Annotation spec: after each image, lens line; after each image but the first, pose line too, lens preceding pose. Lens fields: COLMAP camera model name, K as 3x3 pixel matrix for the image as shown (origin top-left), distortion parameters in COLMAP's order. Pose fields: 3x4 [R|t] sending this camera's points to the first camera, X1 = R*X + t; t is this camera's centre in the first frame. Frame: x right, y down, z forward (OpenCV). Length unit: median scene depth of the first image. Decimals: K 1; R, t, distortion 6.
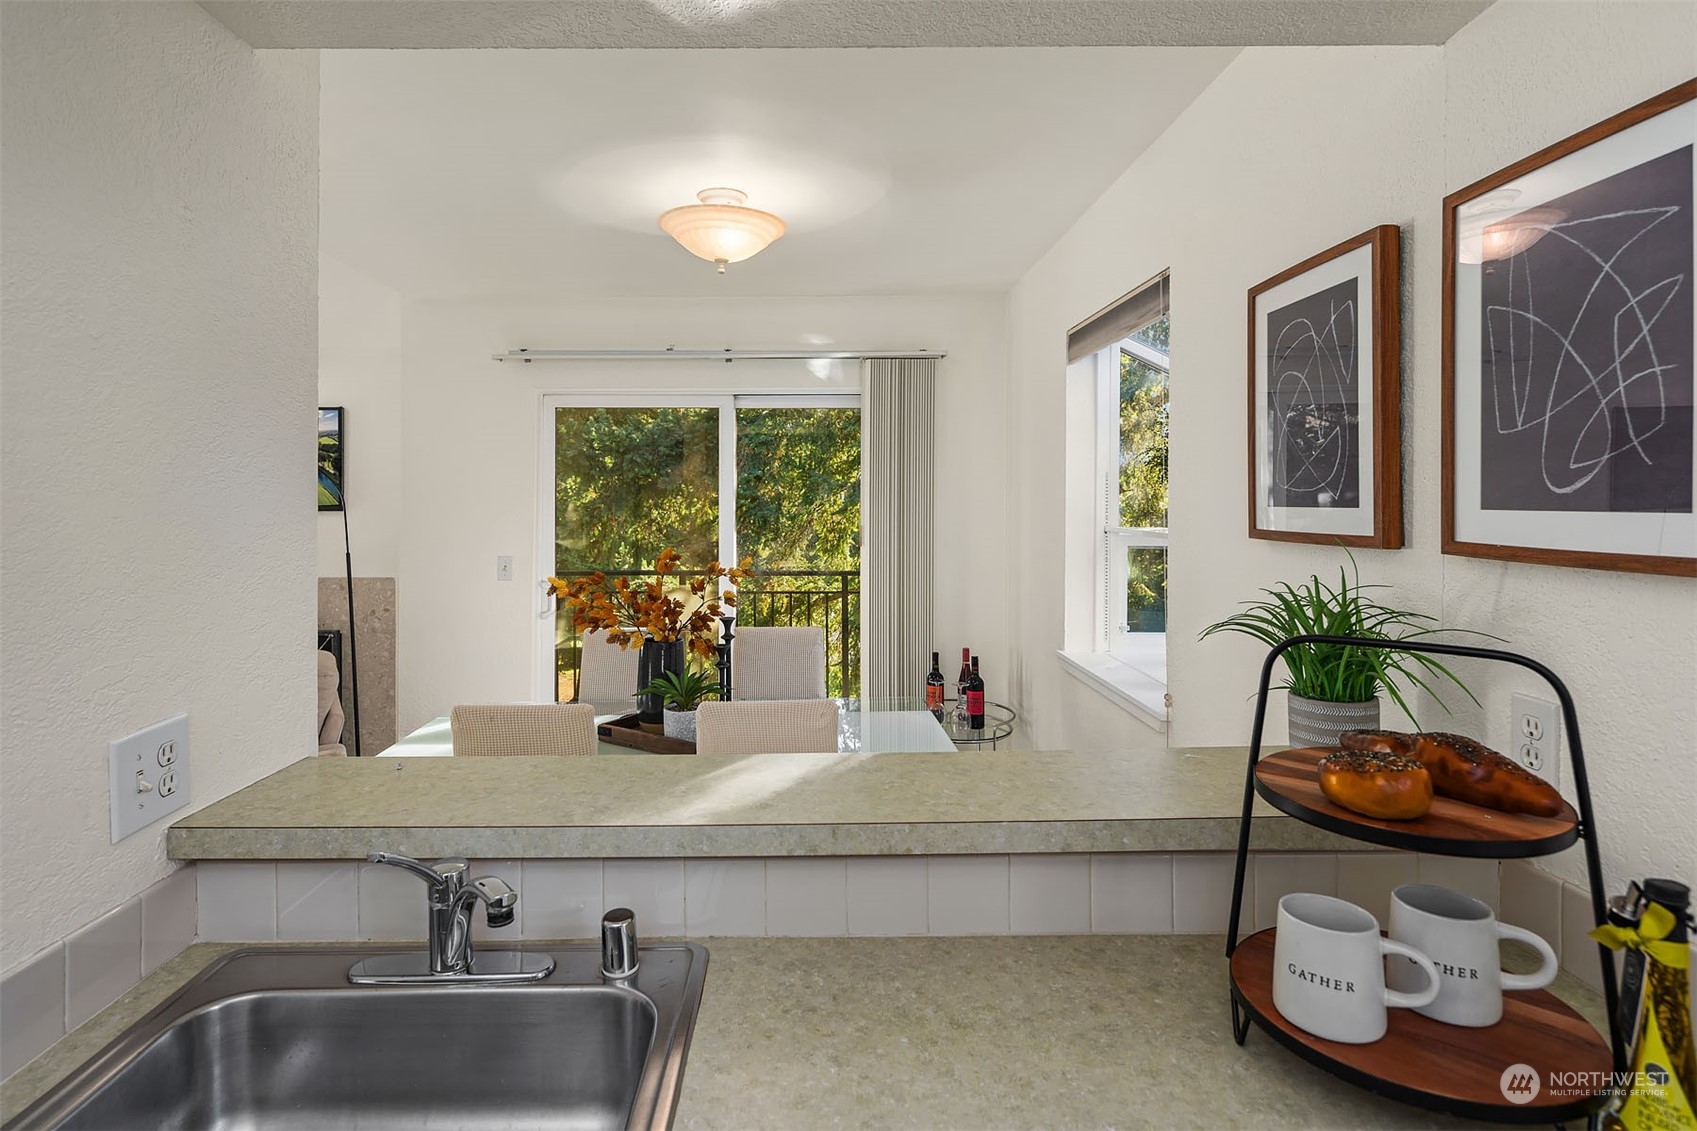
lens RADIAL K [[863.2, 0, 796.1], [0, 863.2, 498.0], [0, 0, 1]] dist [0.001858, 0.000606]
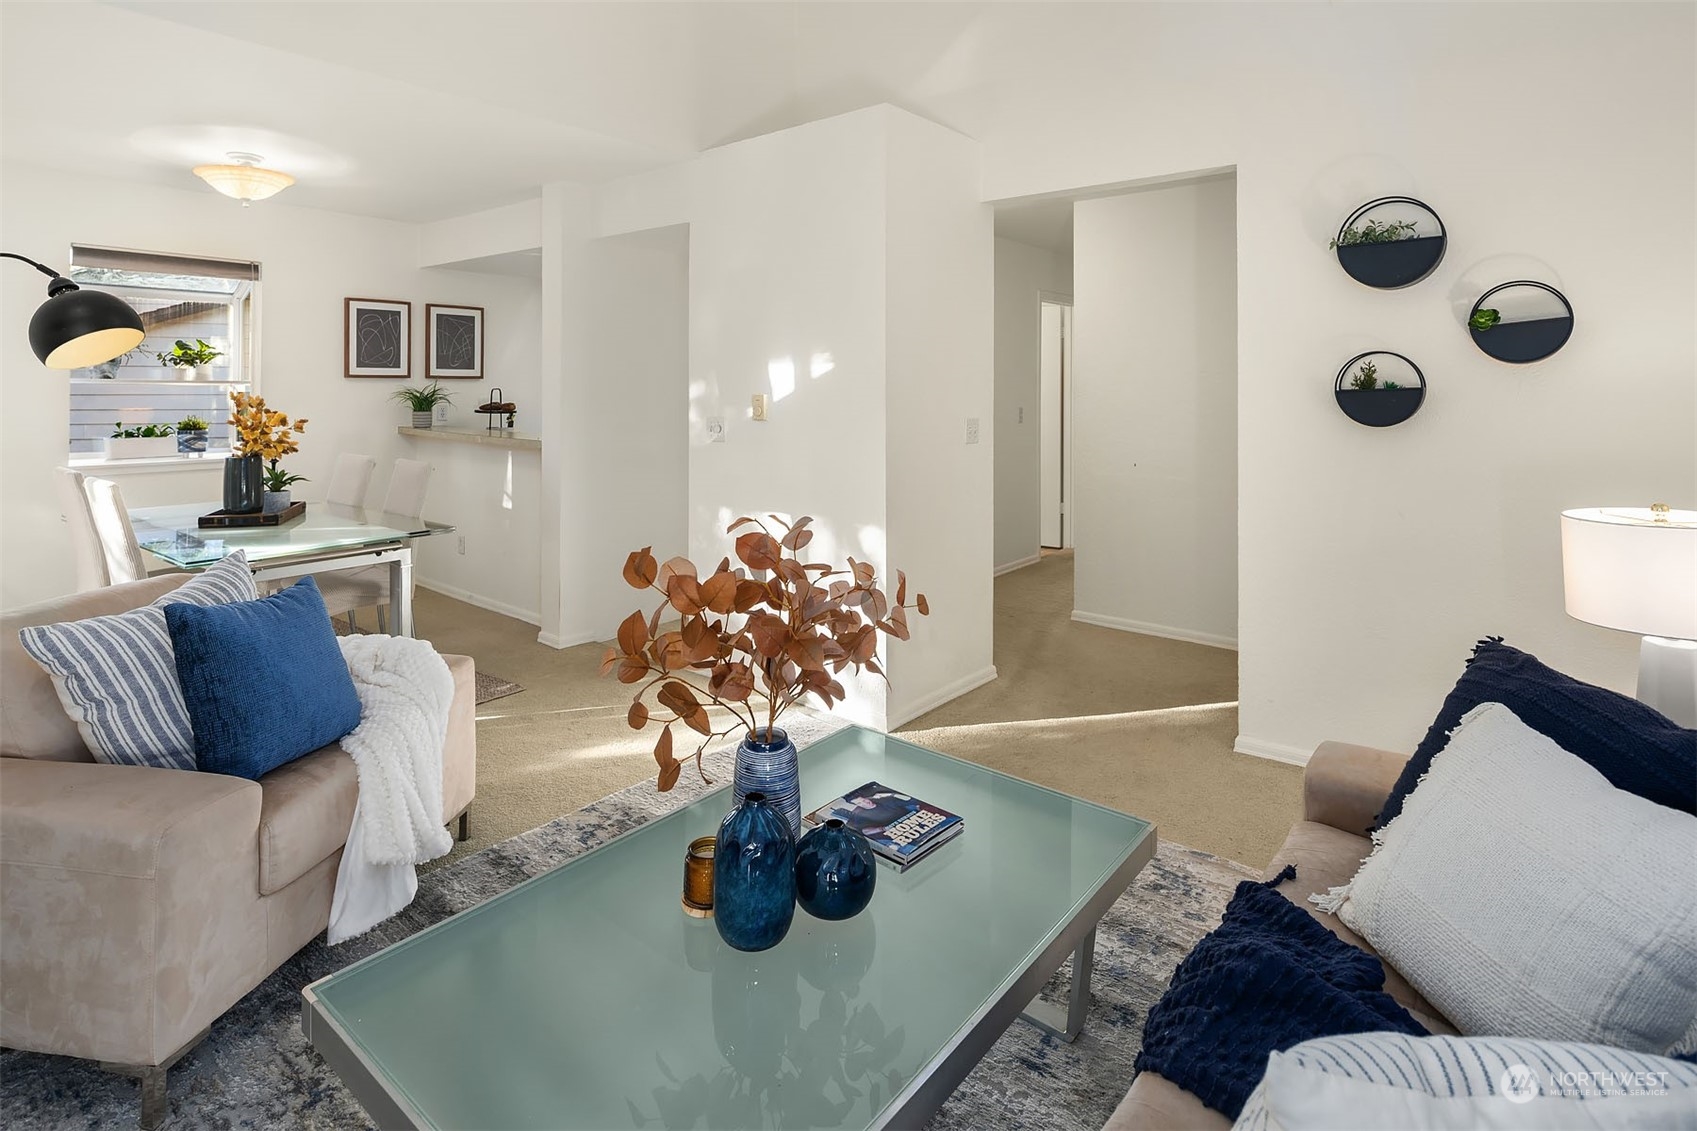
lens RADIAL K [[873.5, 0, 829.8], [0, 873.5, 388.0], [0, 0, 1]] dist [-0.001412, -0.000265]
pose [[-0.779113, 0.001134, 0.626882, -3.665435], [-0.000955, 0.999995, -0.002997, 0.120387], [-0.626882, -0.002933, -0.779108, 3.082322]]
